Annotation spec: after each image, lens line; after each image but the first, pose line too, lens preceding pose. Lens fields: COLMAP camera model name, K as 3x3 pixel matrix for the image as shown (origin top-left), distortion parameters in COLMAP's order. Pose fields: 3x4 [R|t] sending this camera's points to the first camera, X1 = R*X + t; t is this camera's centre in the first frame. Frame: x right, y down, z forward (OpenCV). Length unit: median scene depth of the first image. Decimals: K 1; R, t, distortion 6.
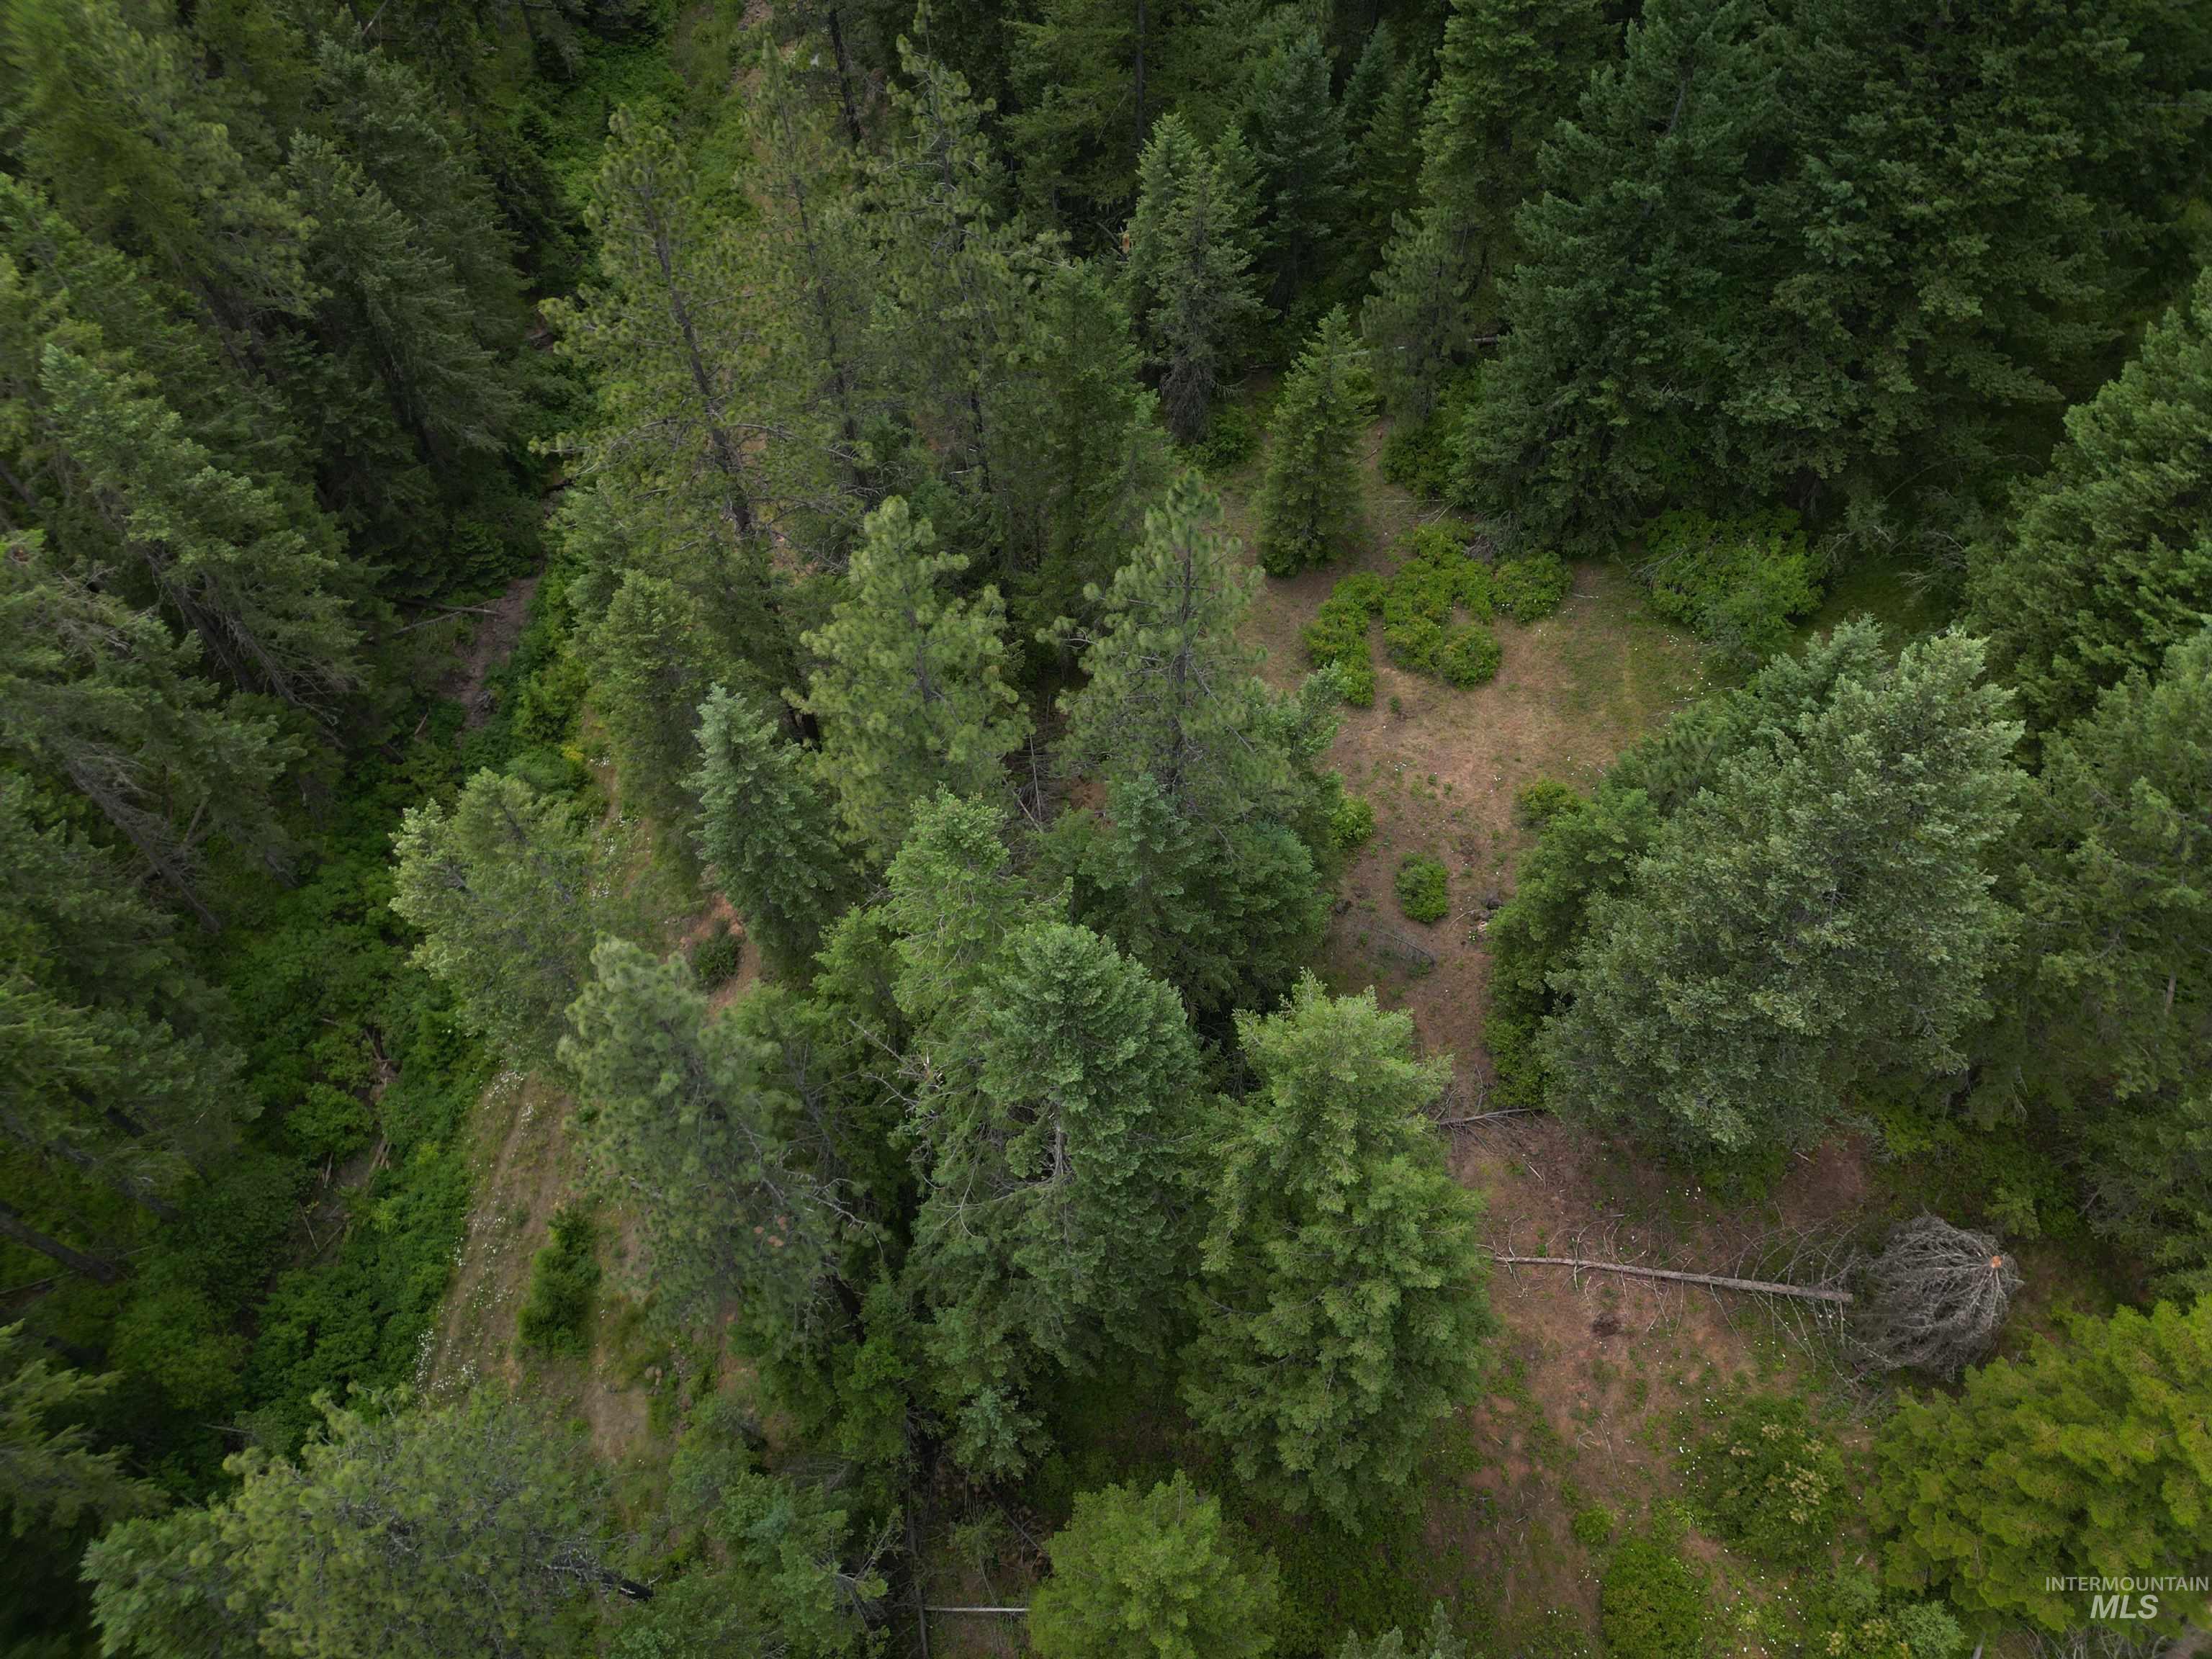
lens RADIAL K [[1546.7, 0, 1104.8], [0, 1546.7, 828.4], [0, 0, 1]] dist [0.063533, -0.052899]
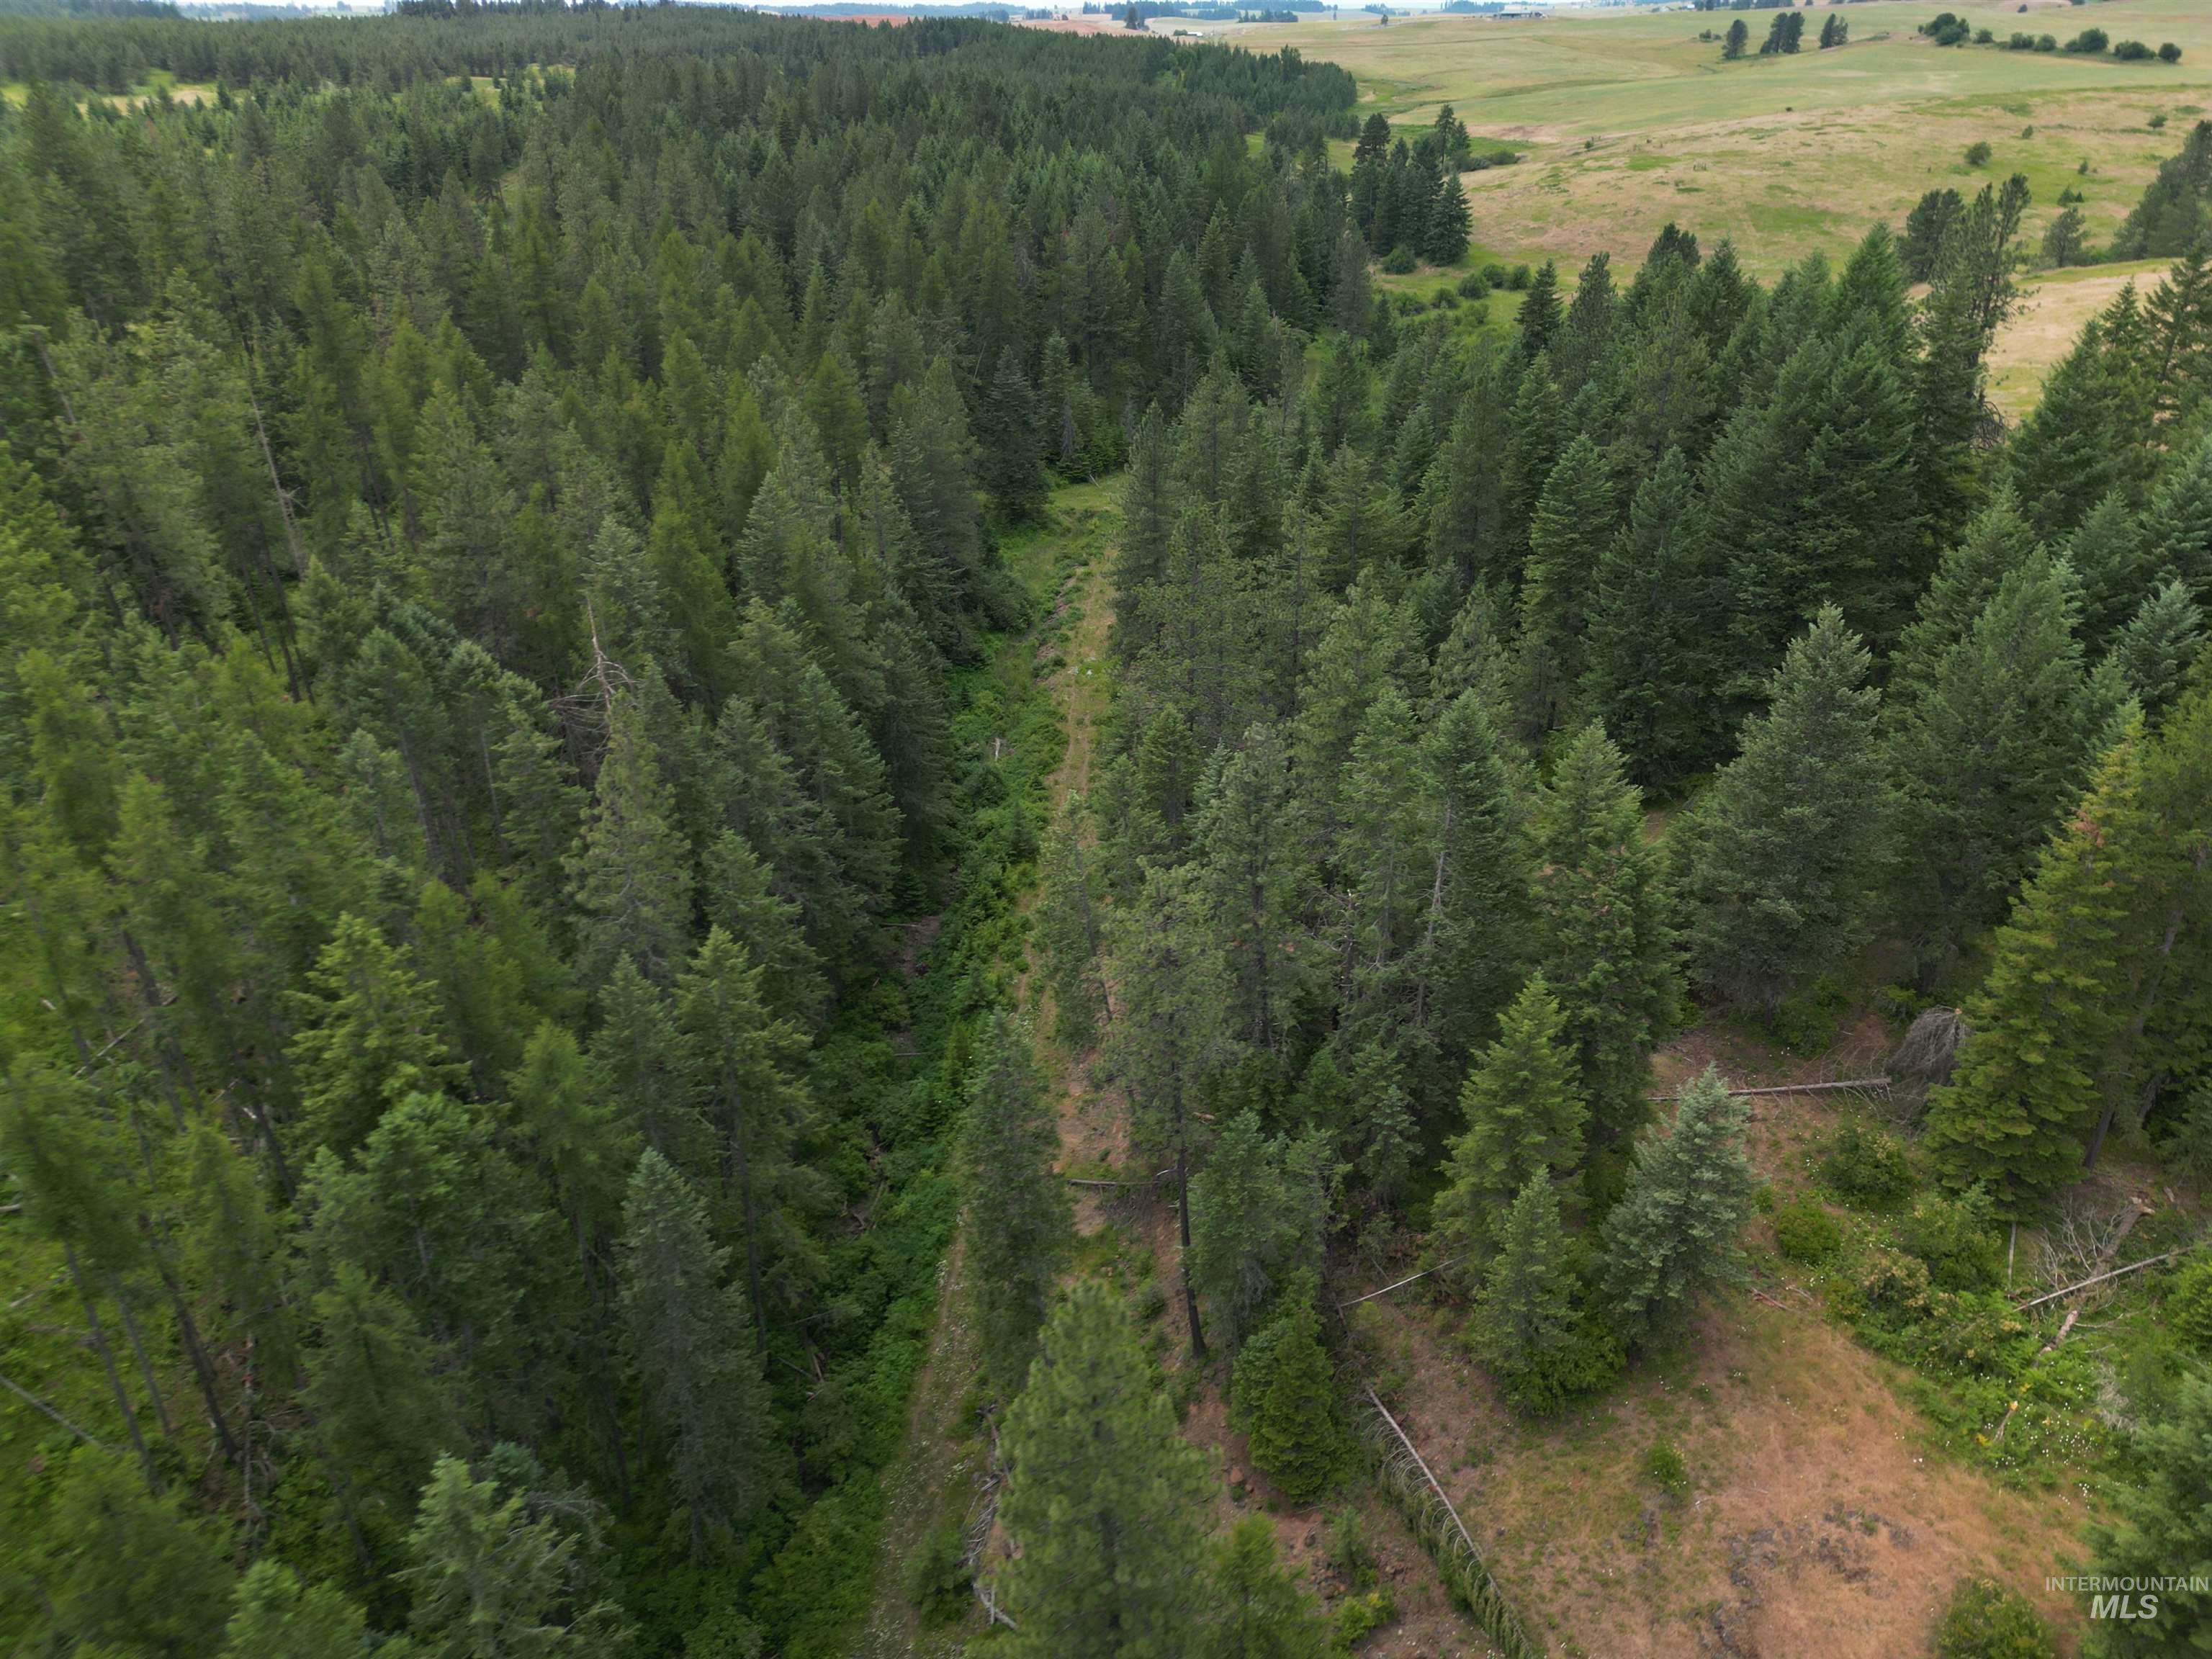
lens RADIAL K [[1546.7, 0, 1104.8], [0, 1546.7, 829.4], [0, 0, 1]] dist [0.063533, -0.052899]
pose [[0.999987, -0.003073, -0.004147, -0.318909], [0.000701, 0.876814, -0.480829, 0.771418], [0.005114, 0.480820, 0.876804, -0.540197]]
